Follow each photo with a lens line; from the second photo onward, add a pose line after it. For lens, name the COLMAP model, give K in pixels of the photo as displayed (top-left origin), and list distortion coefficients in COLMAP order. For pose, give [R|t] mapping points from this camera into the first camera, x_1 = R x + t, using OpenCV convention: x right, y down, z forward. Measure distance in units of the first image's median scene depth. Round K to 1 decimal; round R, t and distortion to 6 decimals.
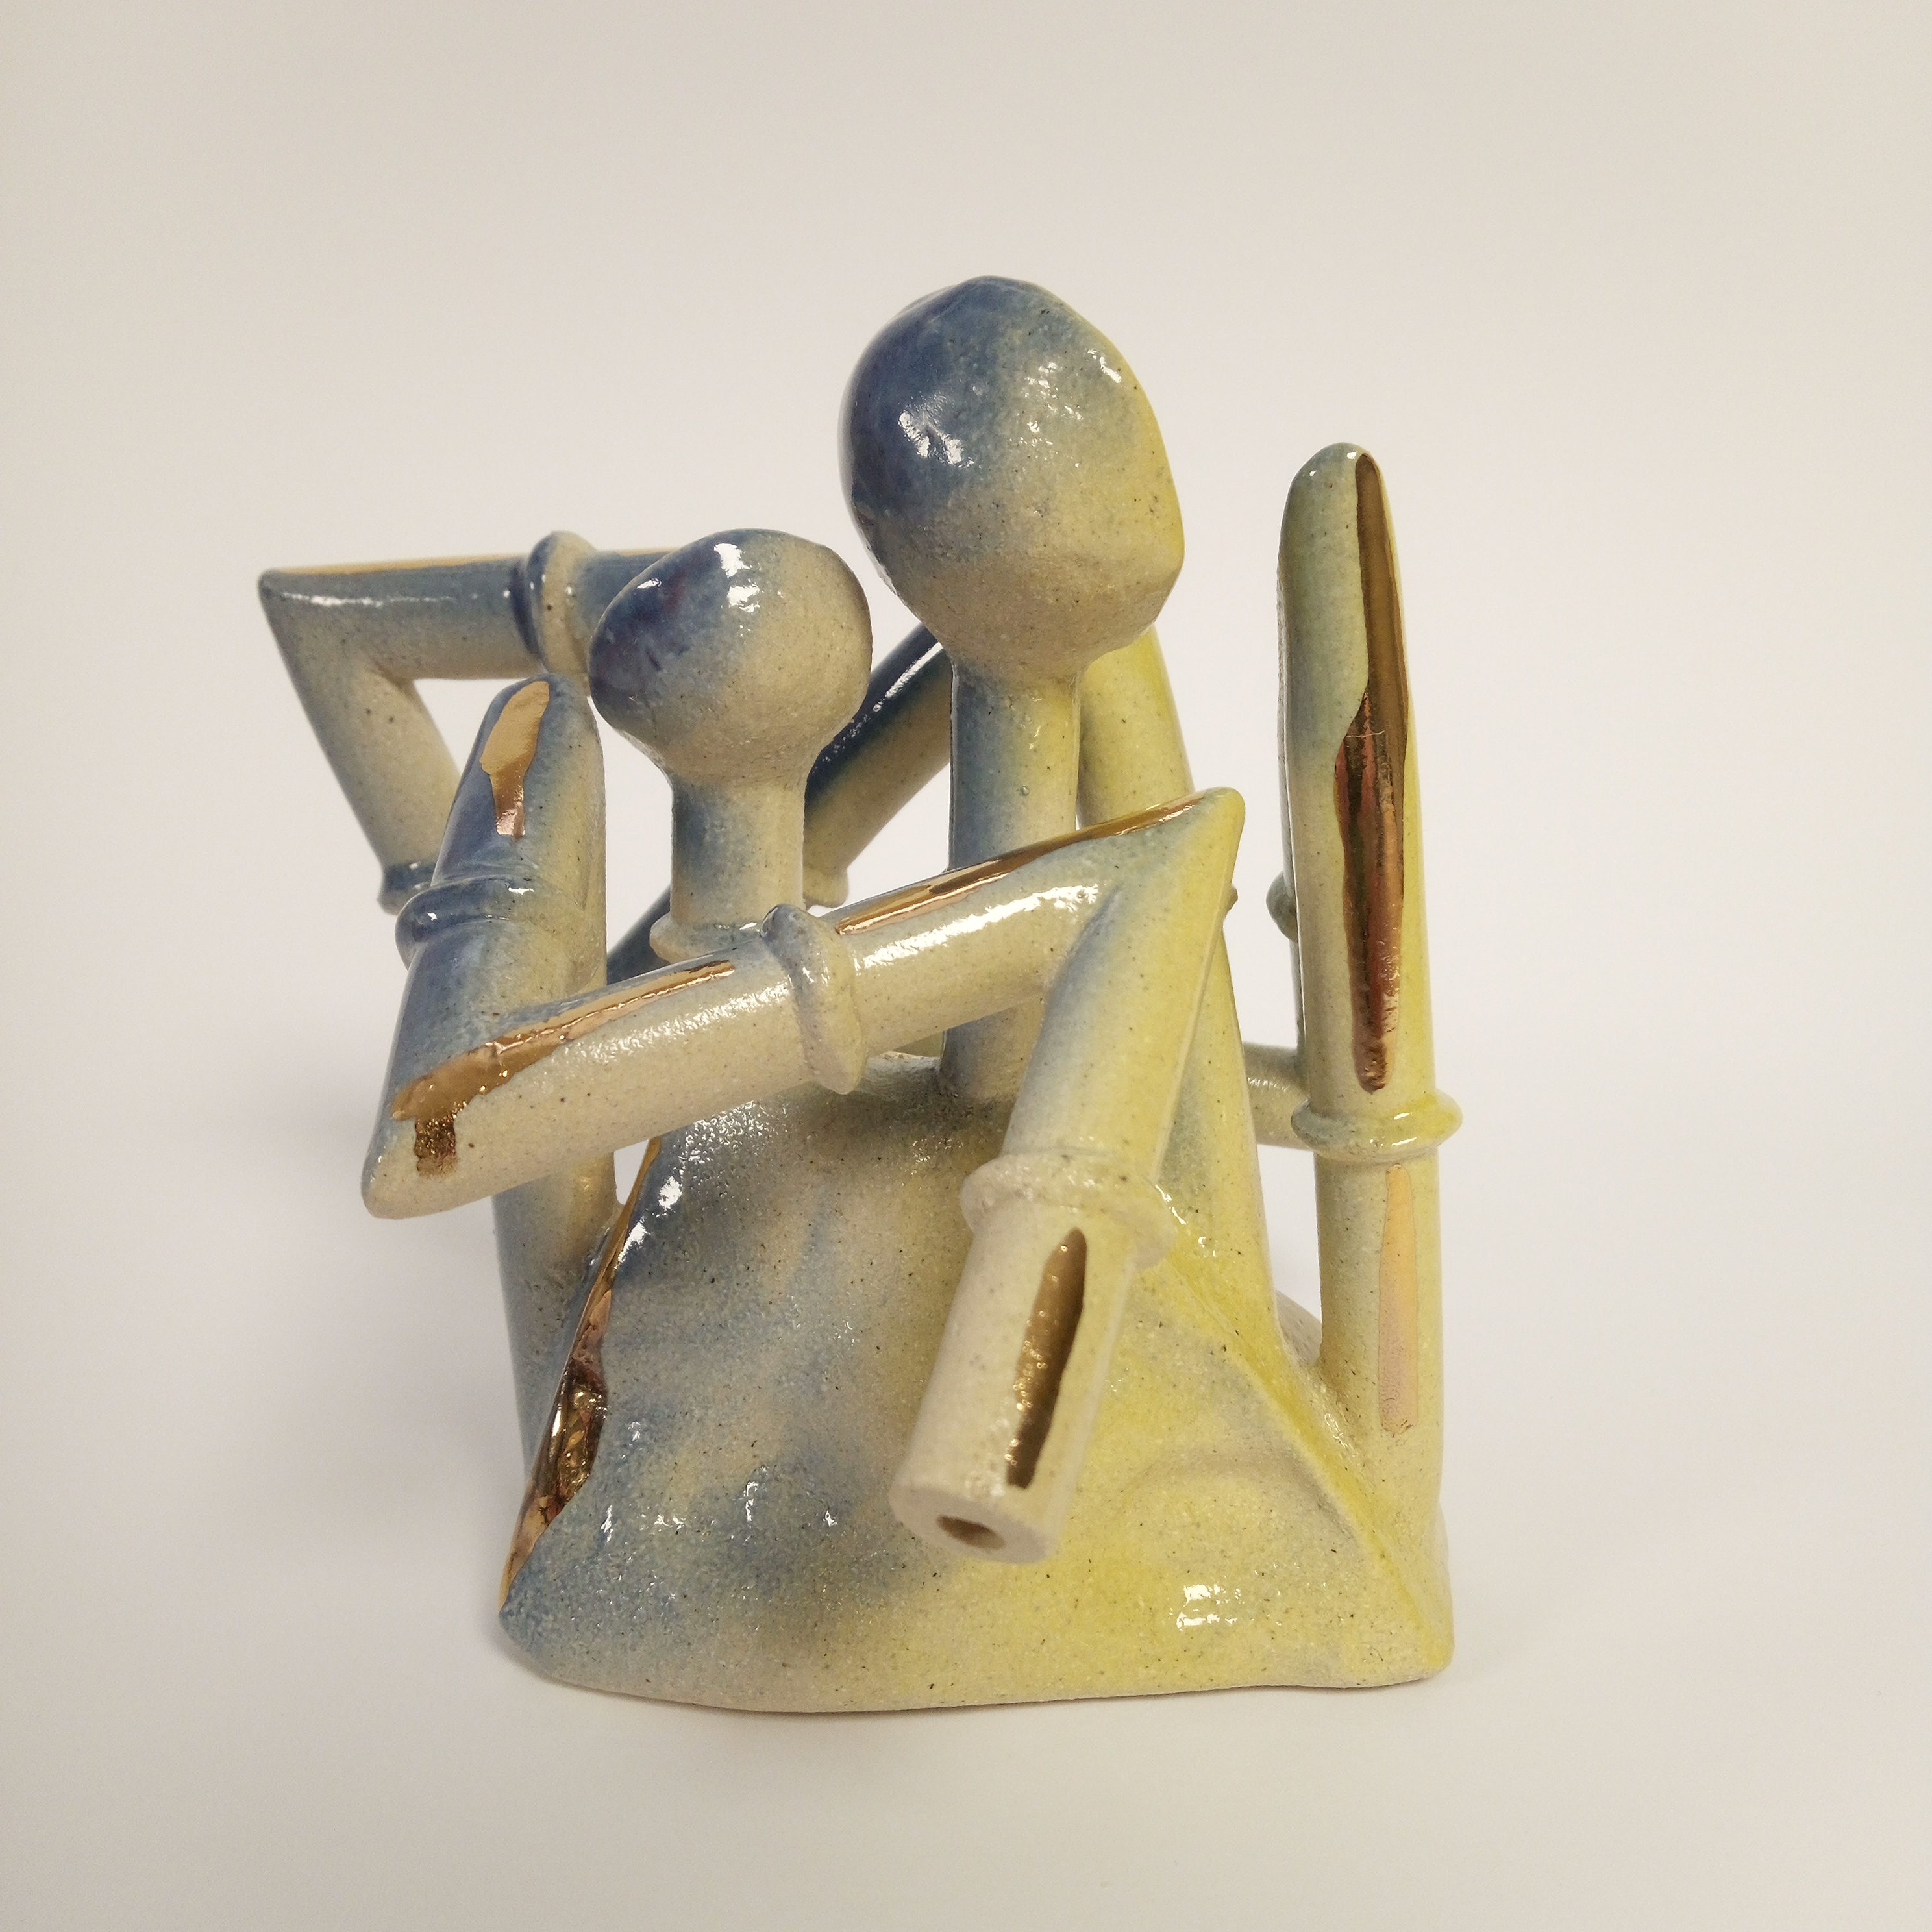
lens RADIAL K [[2103.4, 0, 966.0], [0, 2103.4, 966.0], [0, 0, 1]] dist [0.272418, -1.214526]
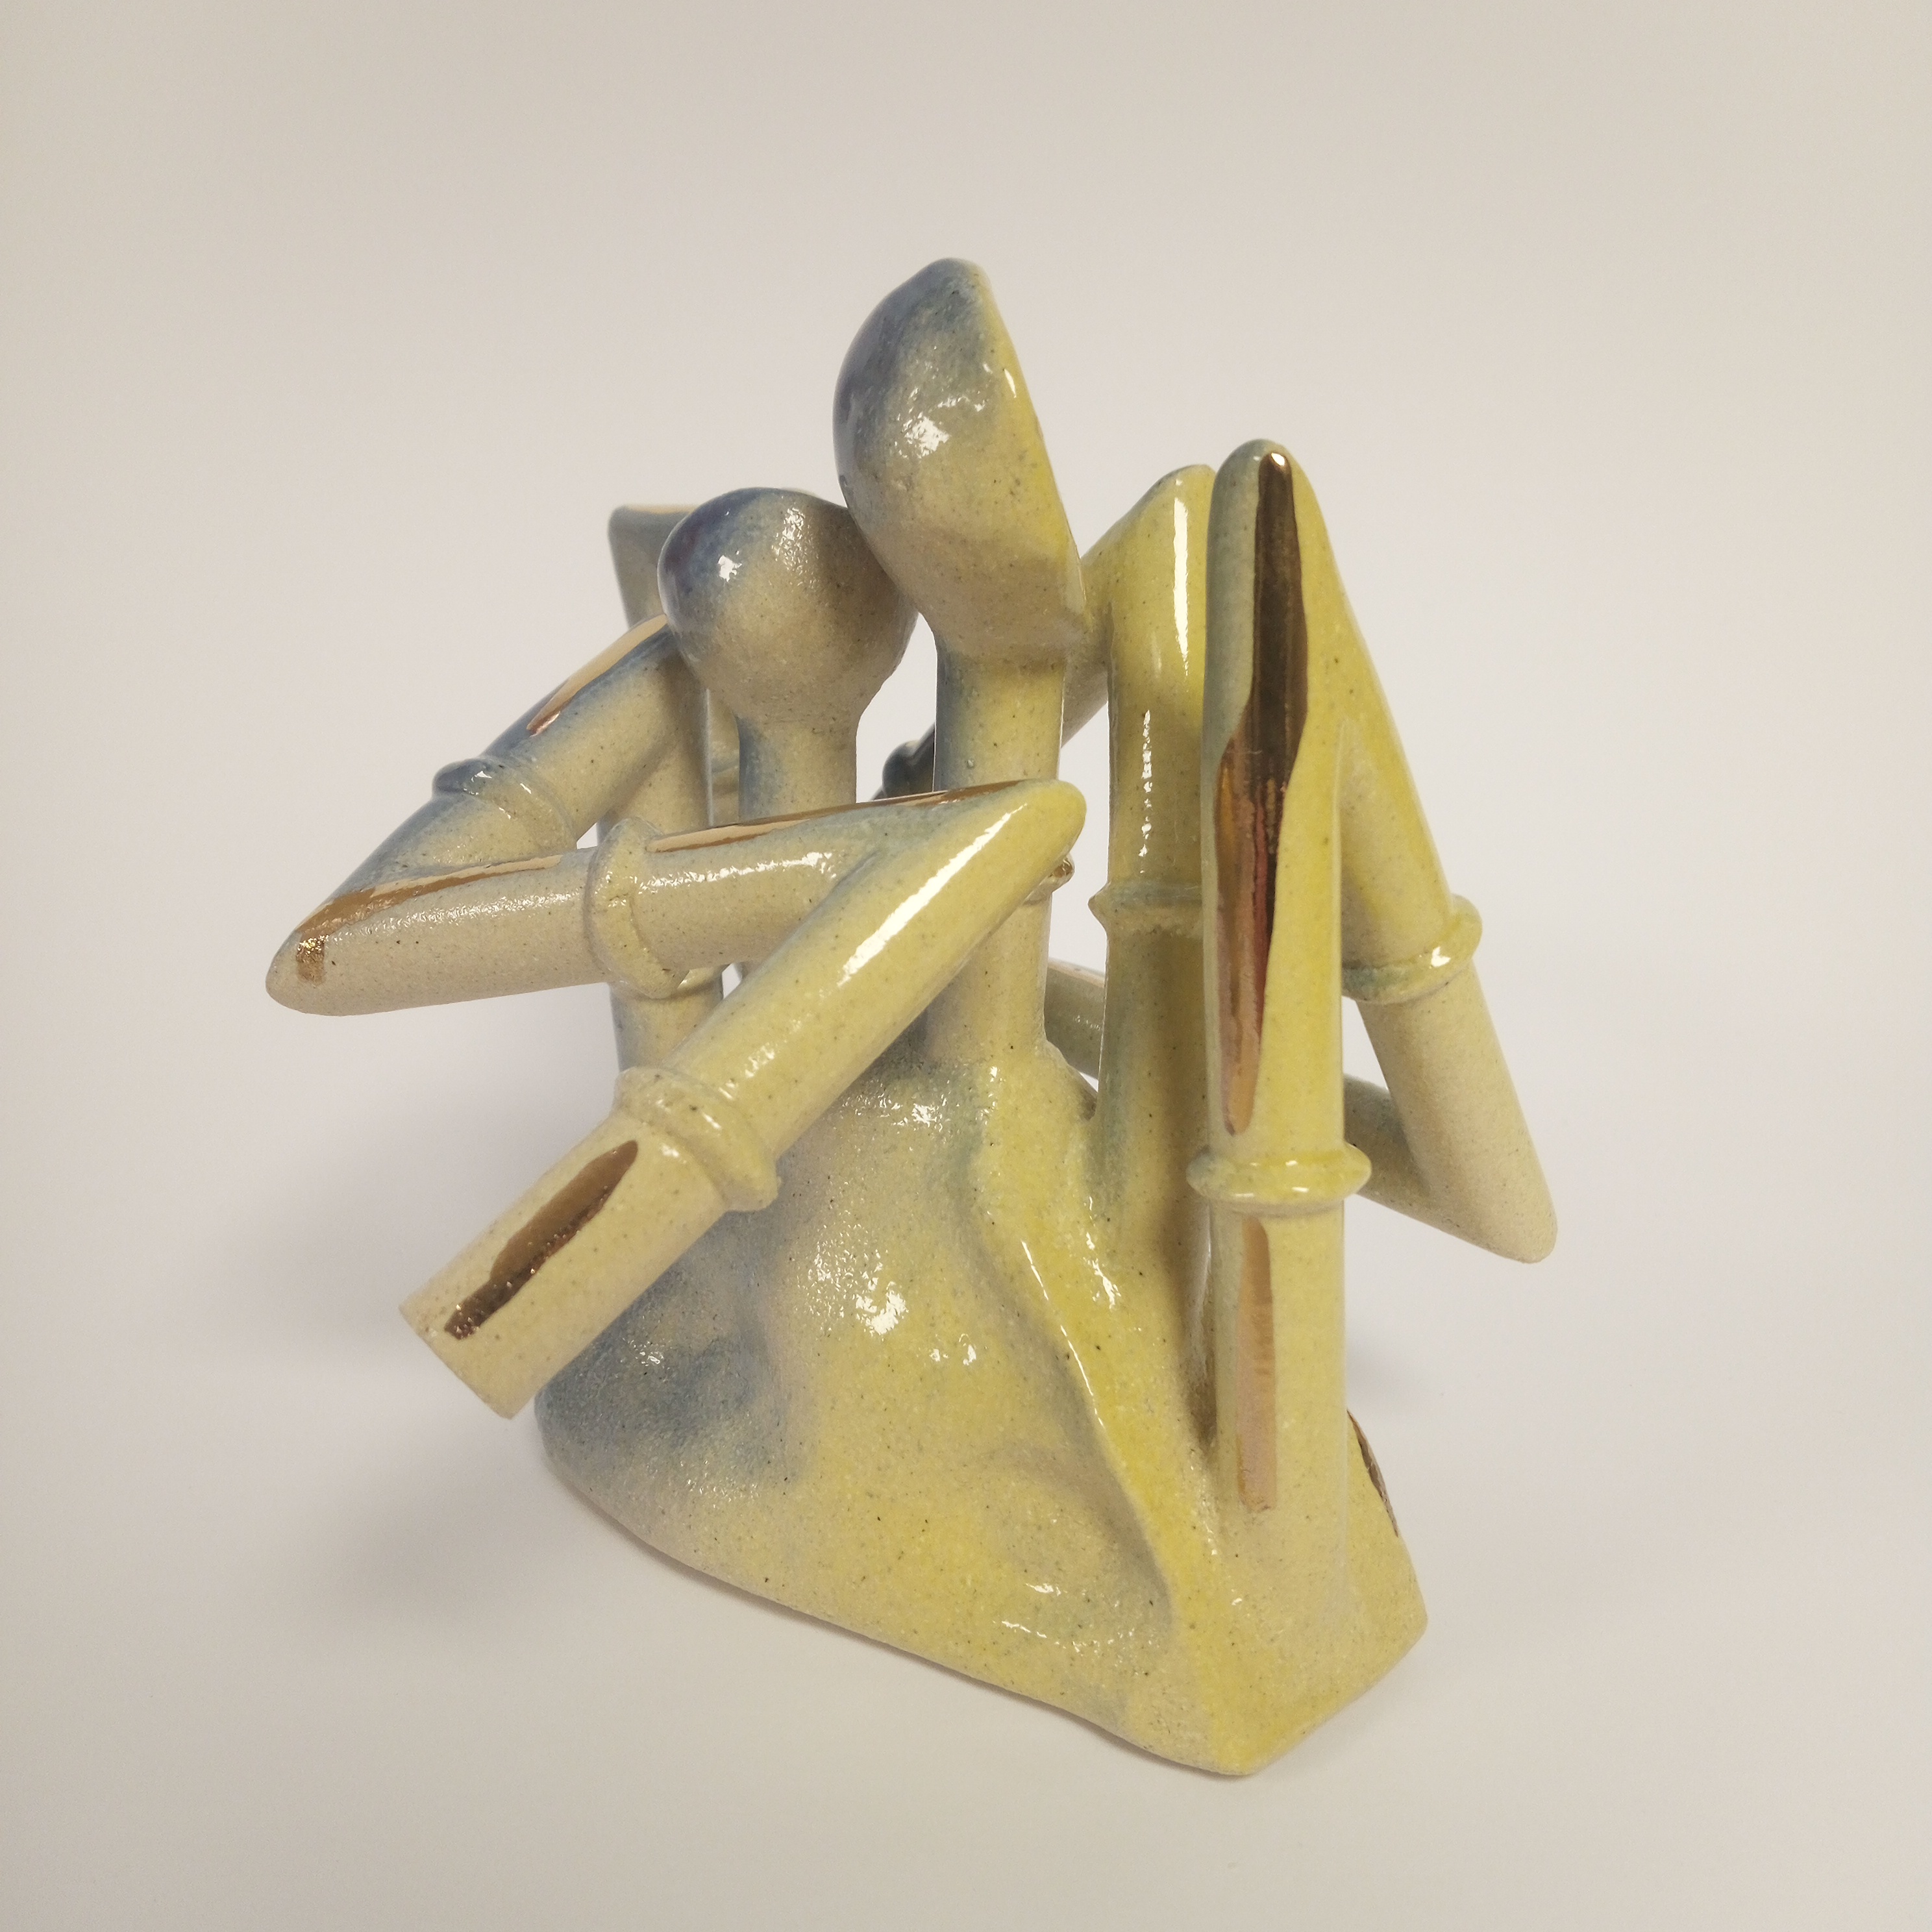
lens RADIAL K [[2103.4, 0, 966.0], [0, 2103.4, 966.0], [0, 0, 1]] dist [0.272418, -1.214526]
pose [[0.804544, 0.192464, -0.561843, 0.644698], [-0.192467, 0.979472, 0.059919, -0.049559], [0.561842, 0.059929, 0.825071, 0.167336]]
